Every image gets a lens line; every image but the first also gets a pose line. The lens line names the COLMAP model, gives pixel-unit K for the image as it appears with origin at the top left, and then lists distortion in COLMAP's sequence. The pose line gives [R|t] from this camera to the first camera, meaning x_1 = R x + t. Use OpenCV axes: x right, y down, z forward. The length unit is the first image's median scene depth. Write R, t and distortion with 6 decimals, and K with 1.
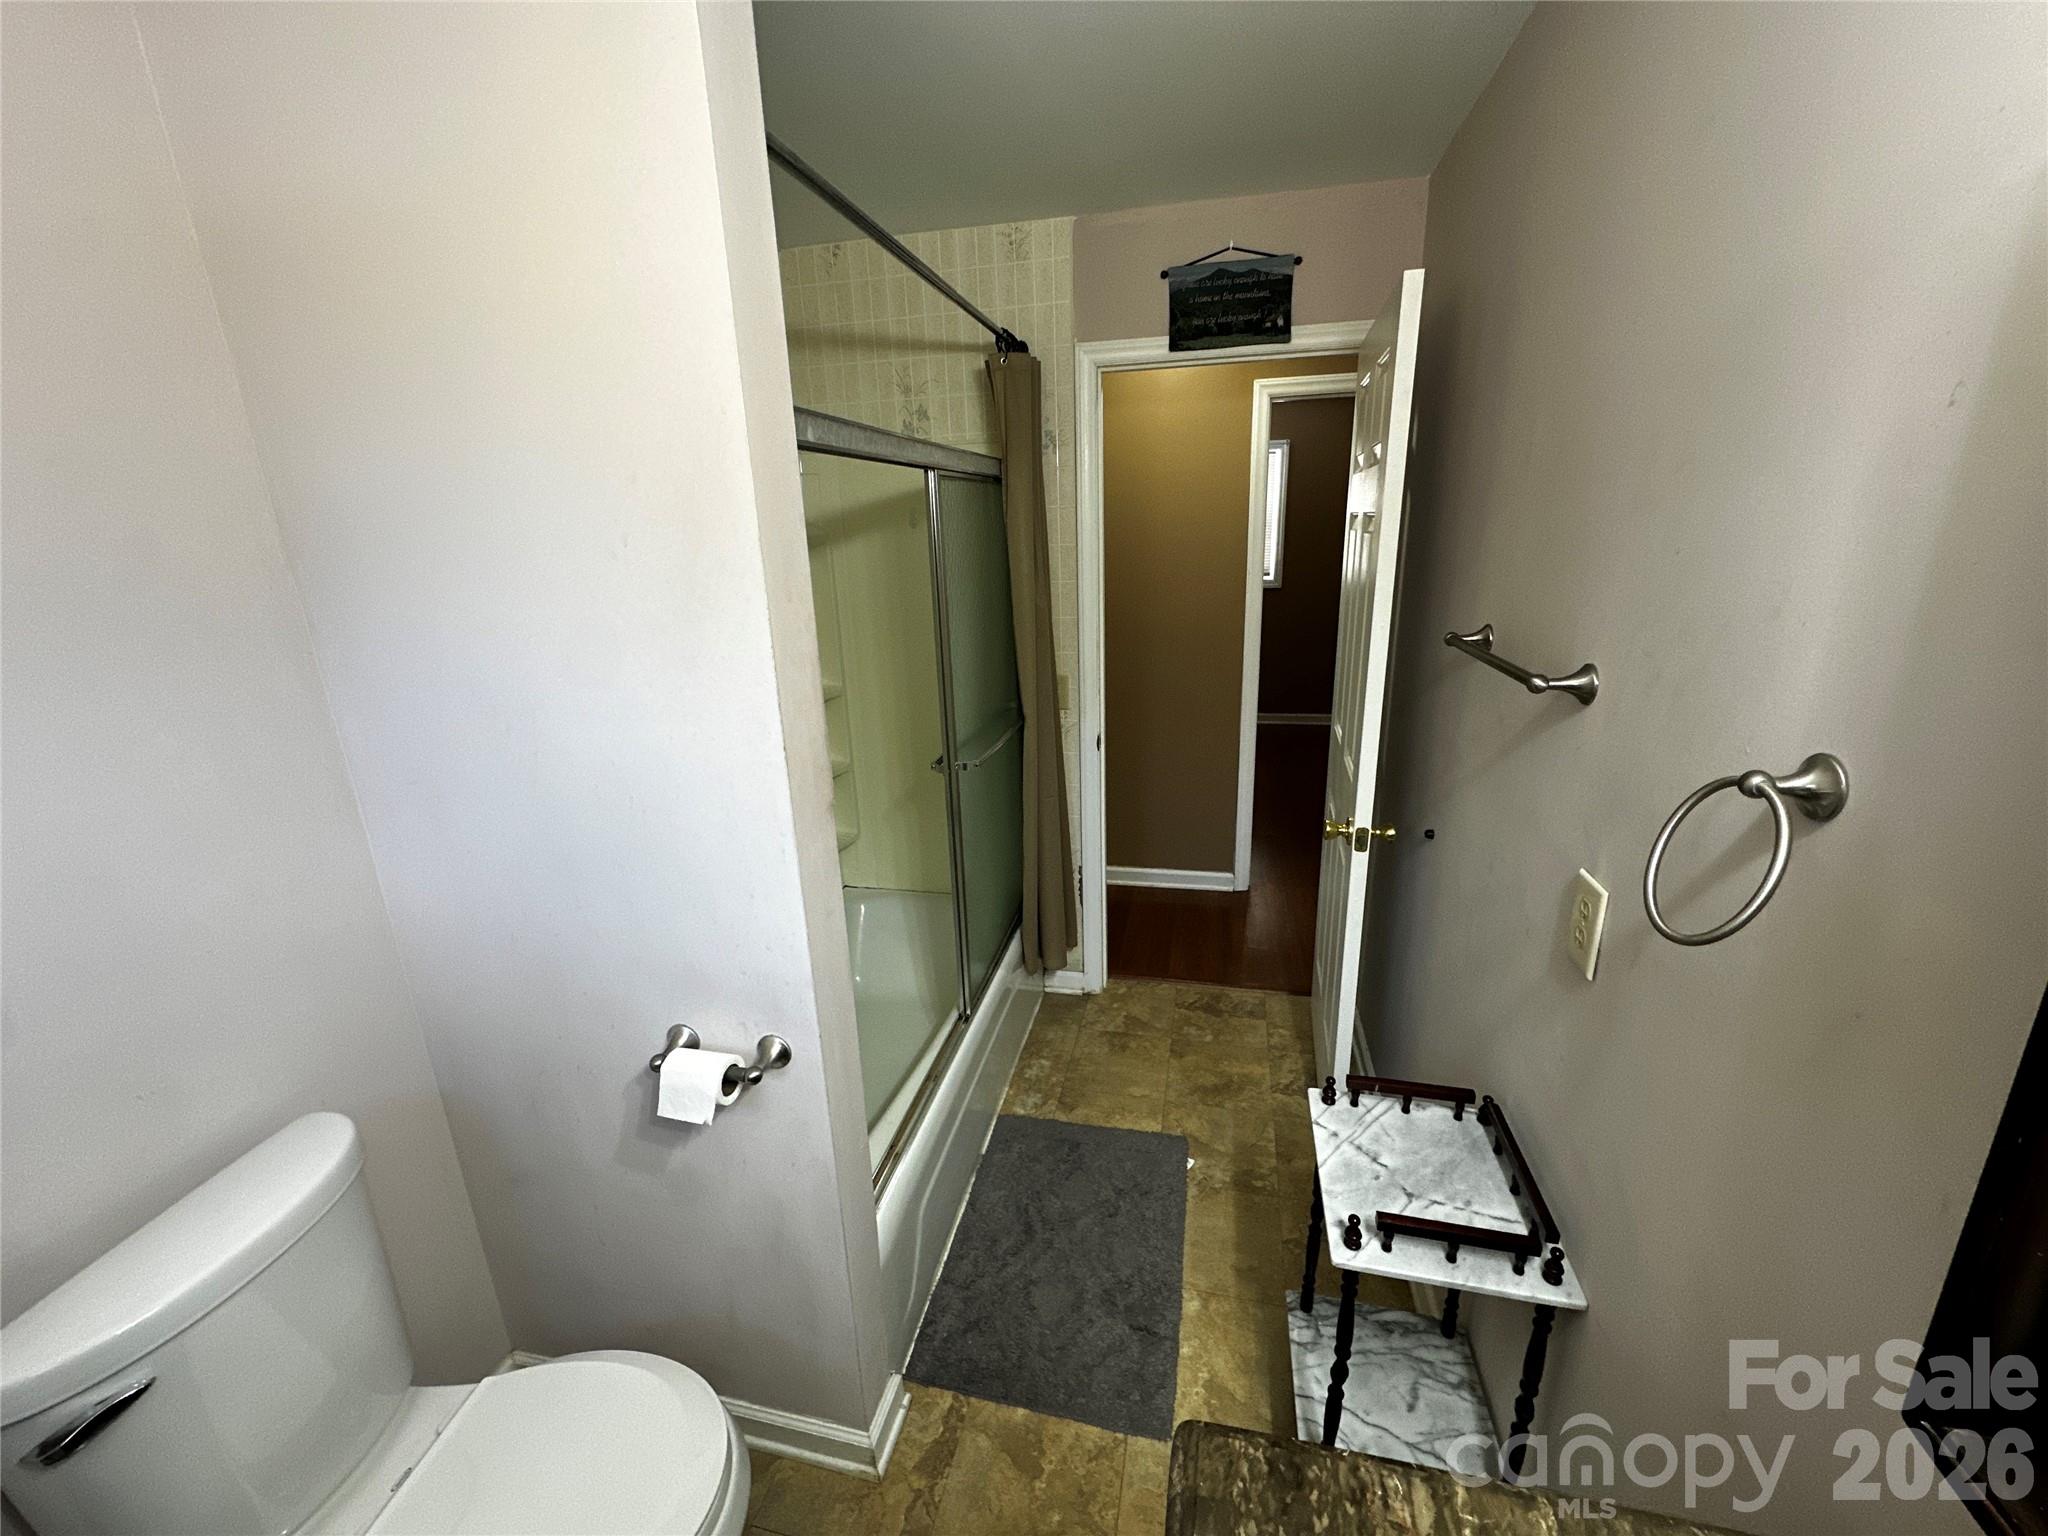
lens RADIAL K [[815.1, 0, 1026.7], [0, 815.1, 764.0], [0, 0, 1]] dist [-0.004369, 0.000696]
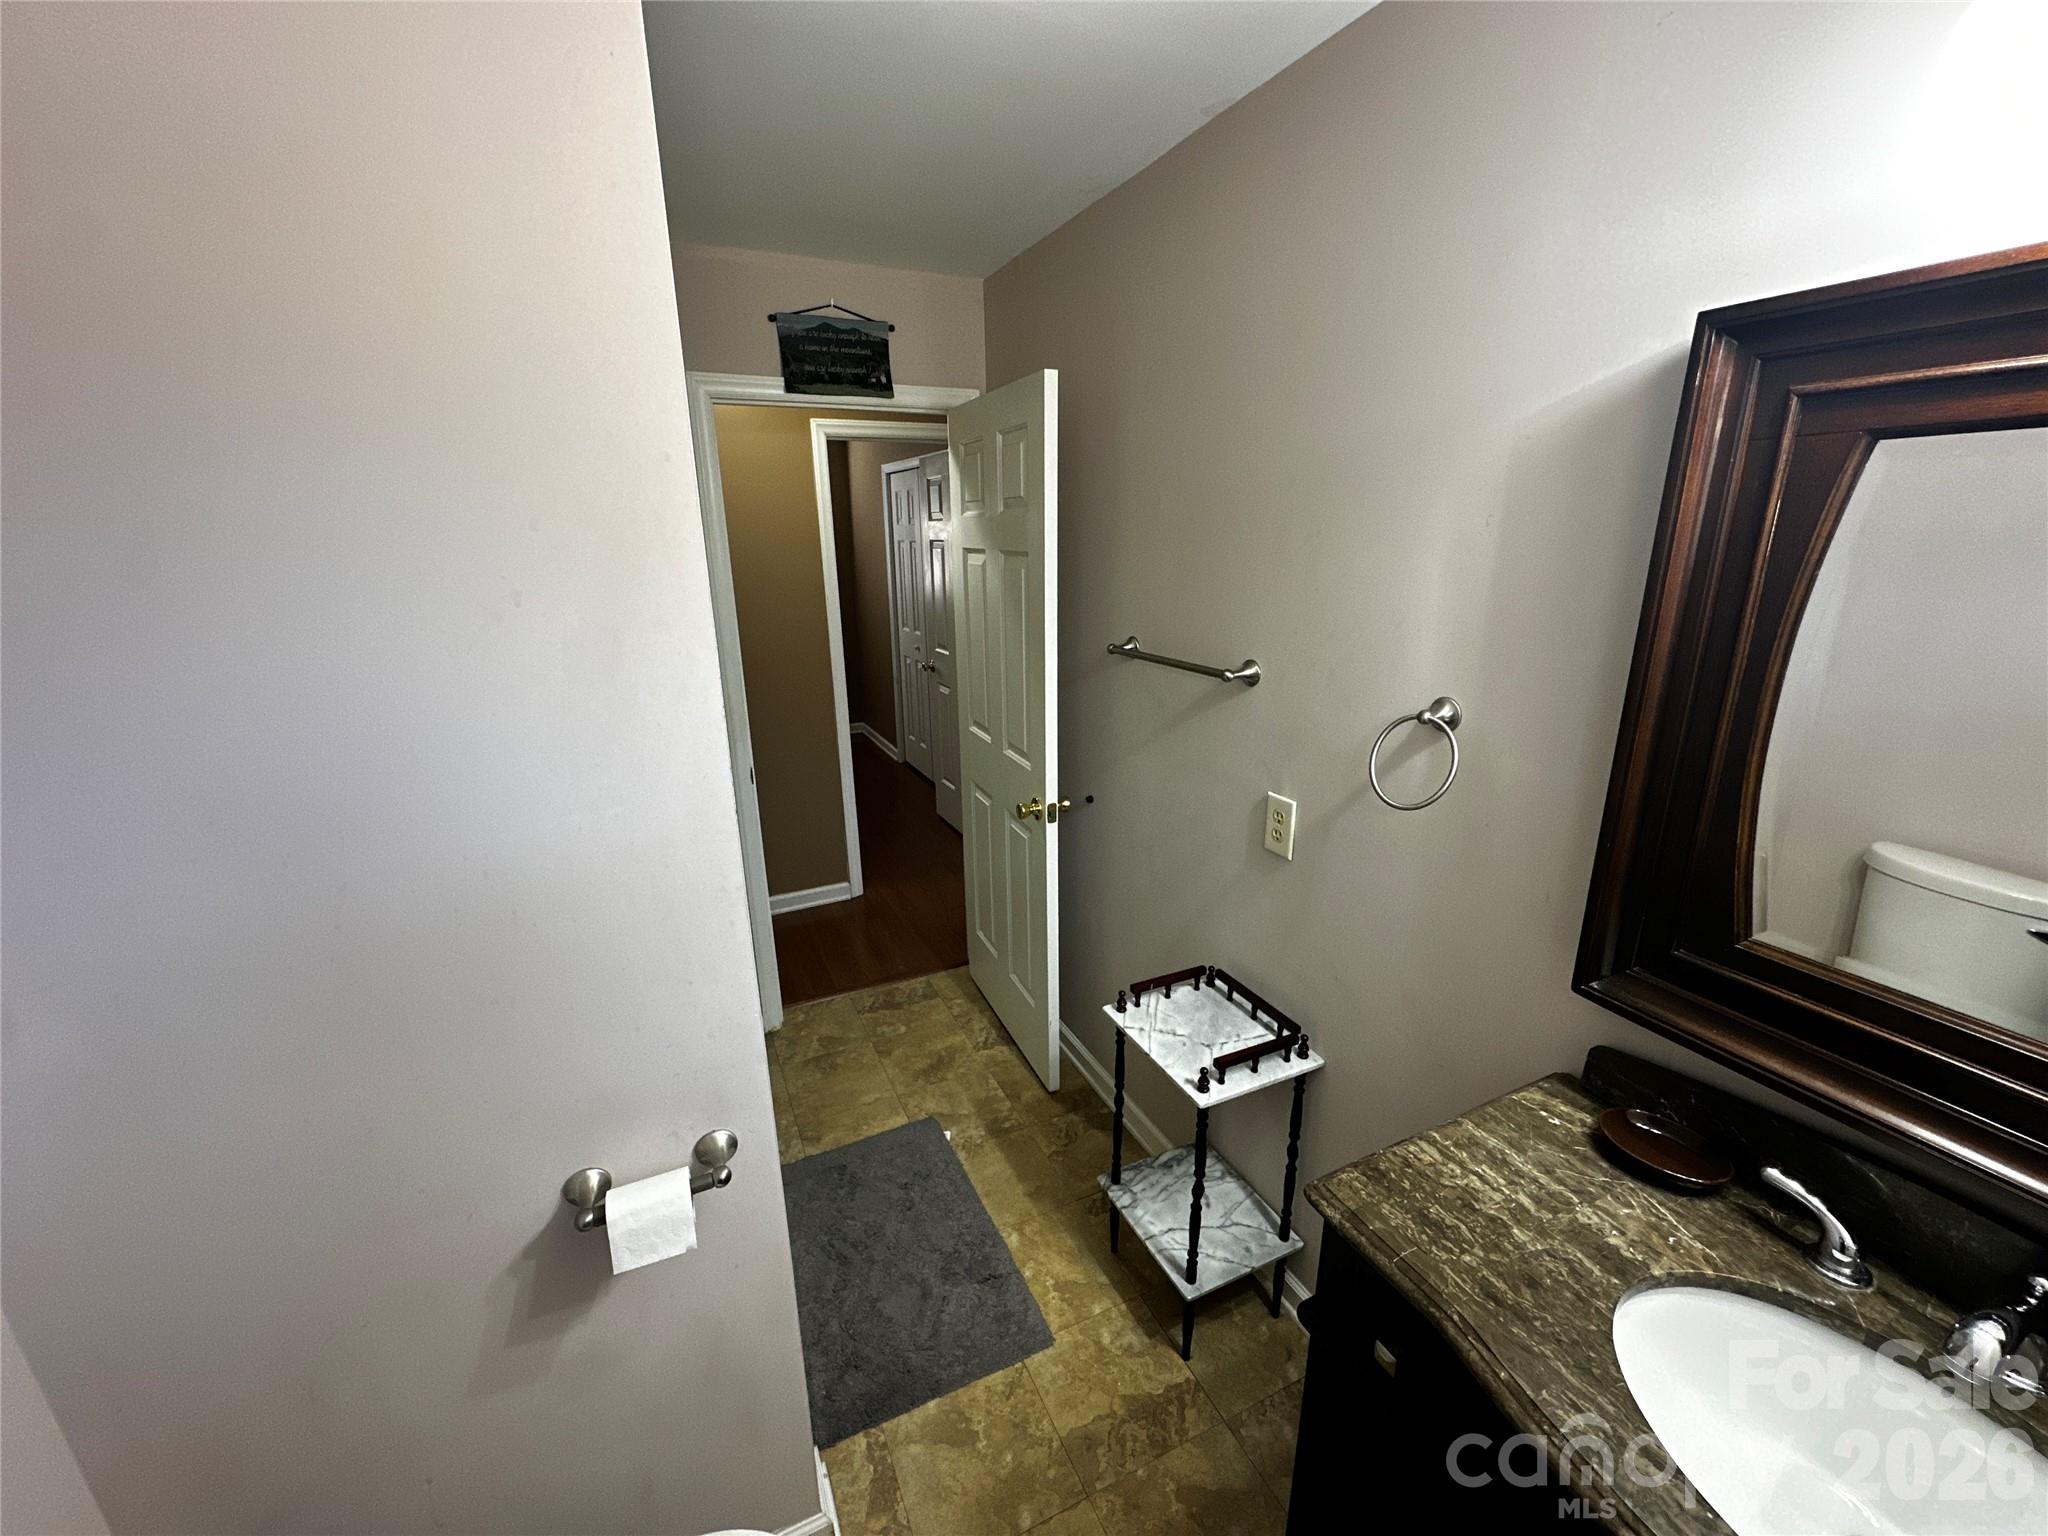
lens RADIAL K [[815.1, 0, 1026.6], [0, 815.1, 763.4], [0, 0, 1]] dist [-0.004369, 0.000696]
pose [[0.783404, -0.150880, 0.602920, -0.405619], [0.163075, 0.985998, 0.034853, -0.035913], [-0.599737, 0.071018, 0.797040, 0.028143]]
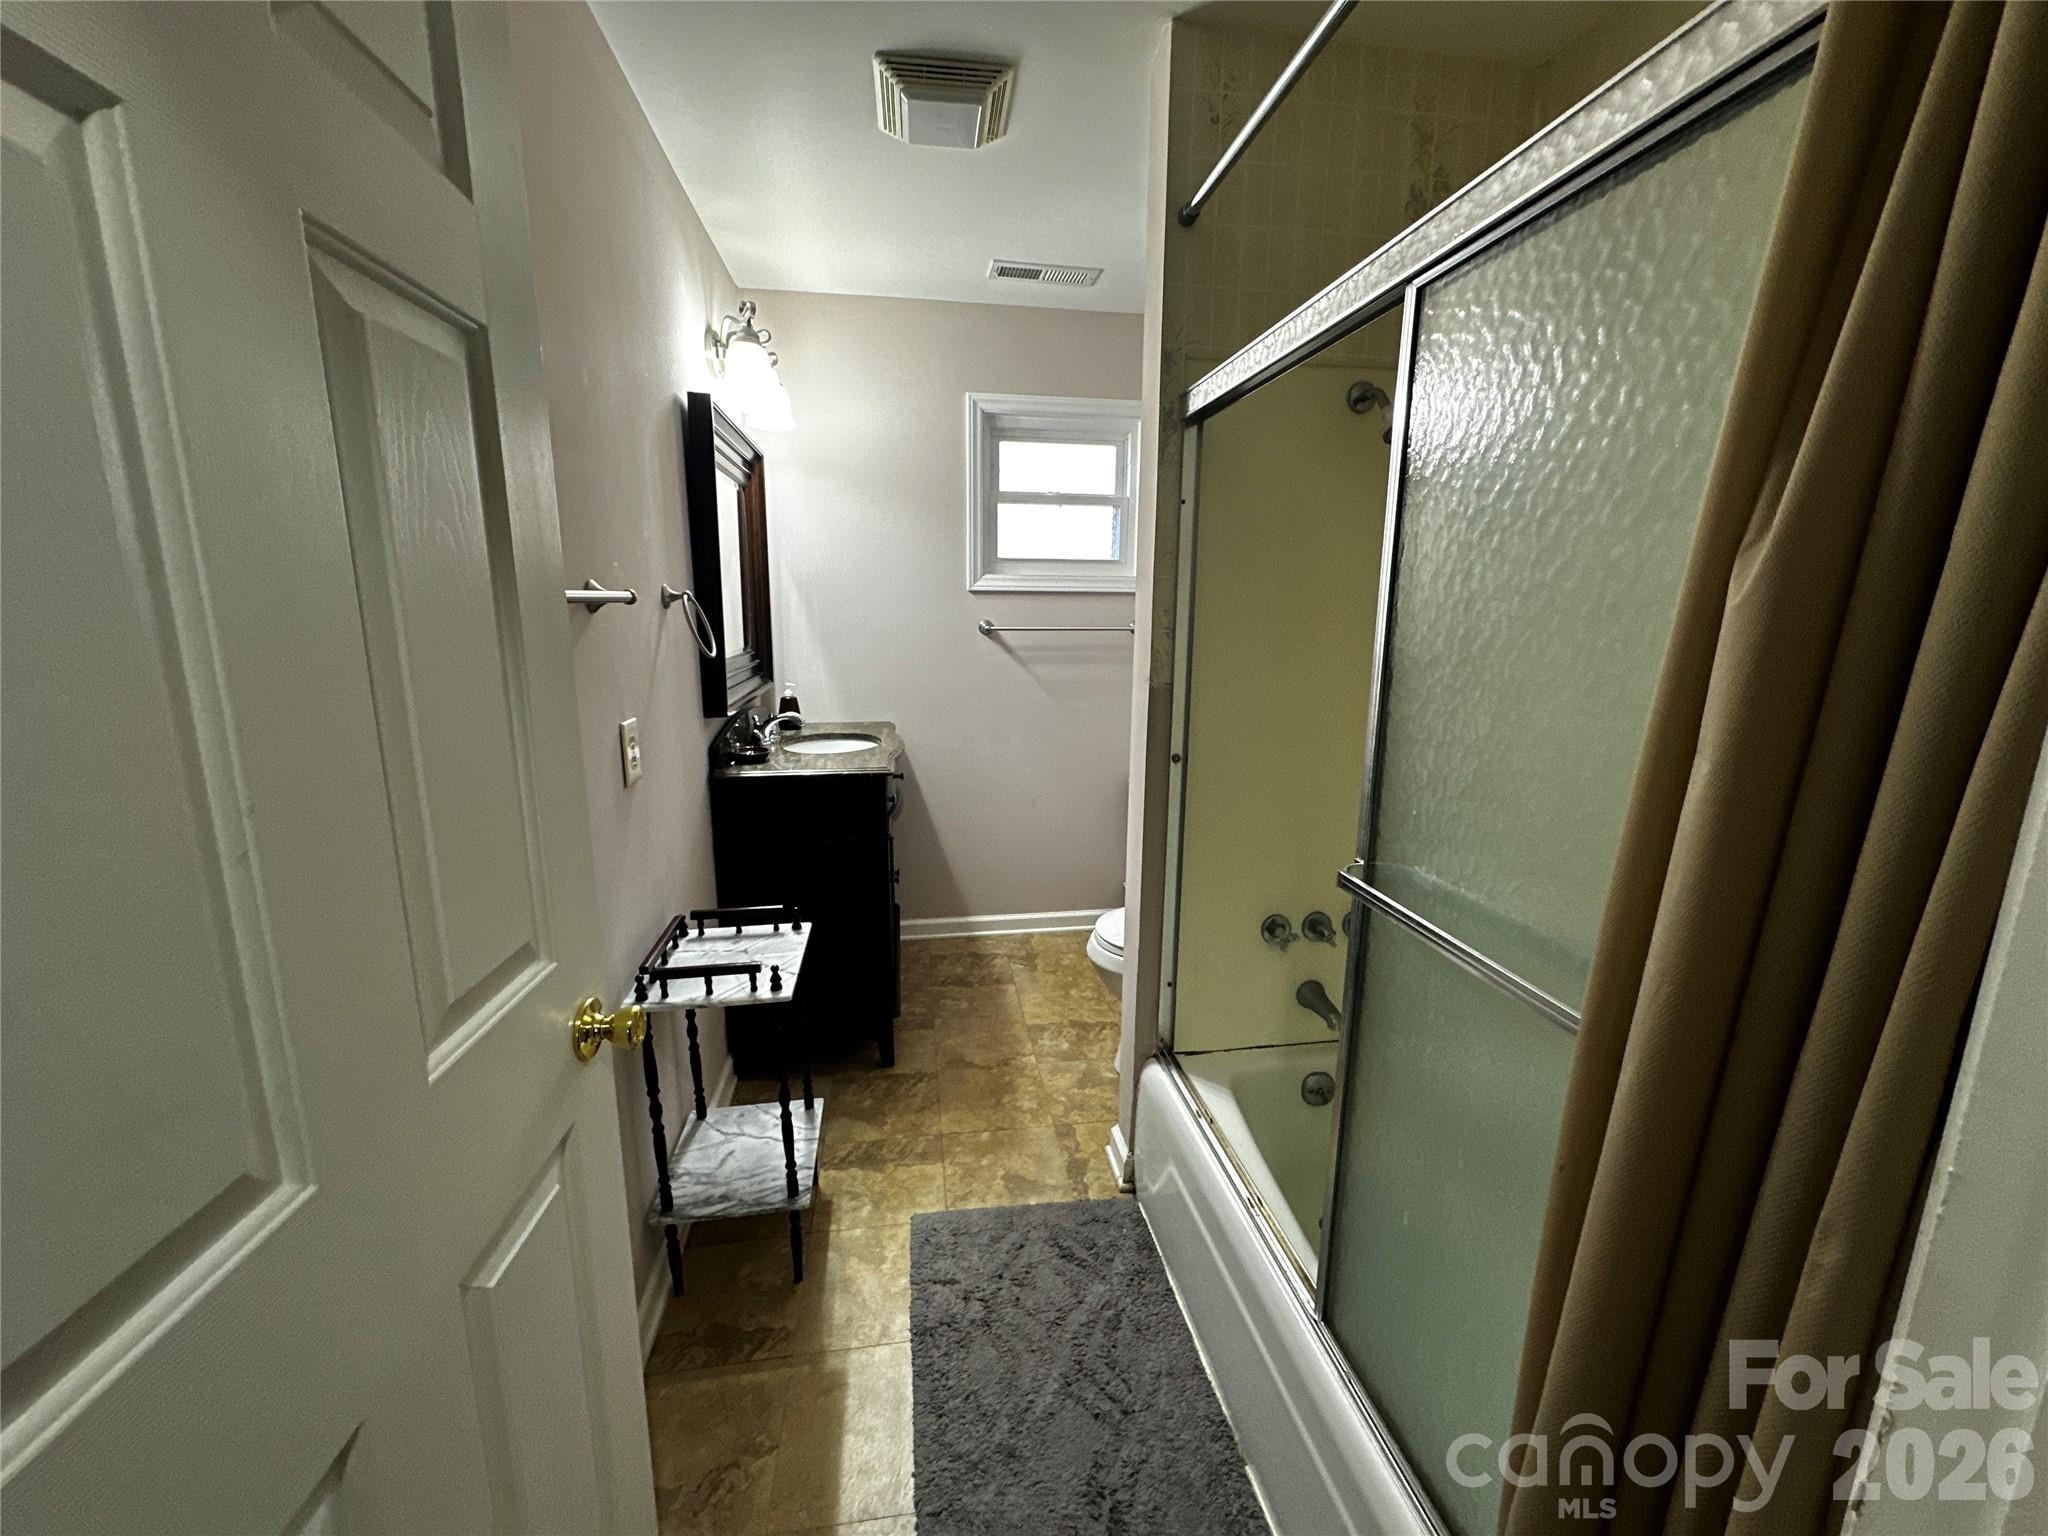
lens RADIAL K [[815.1, 0, 1019.2], [0, 815.1, 771.0], [0, 0, 1]] dist [-0.004369, 0.000696]
pose [[-0.932079, 0.107309, -0.345996, 0.356140], [-0.071905, 0.881309, 0.467038, -0.345827], [0.355047, 0.460195, -0.813733, 1.638845]]
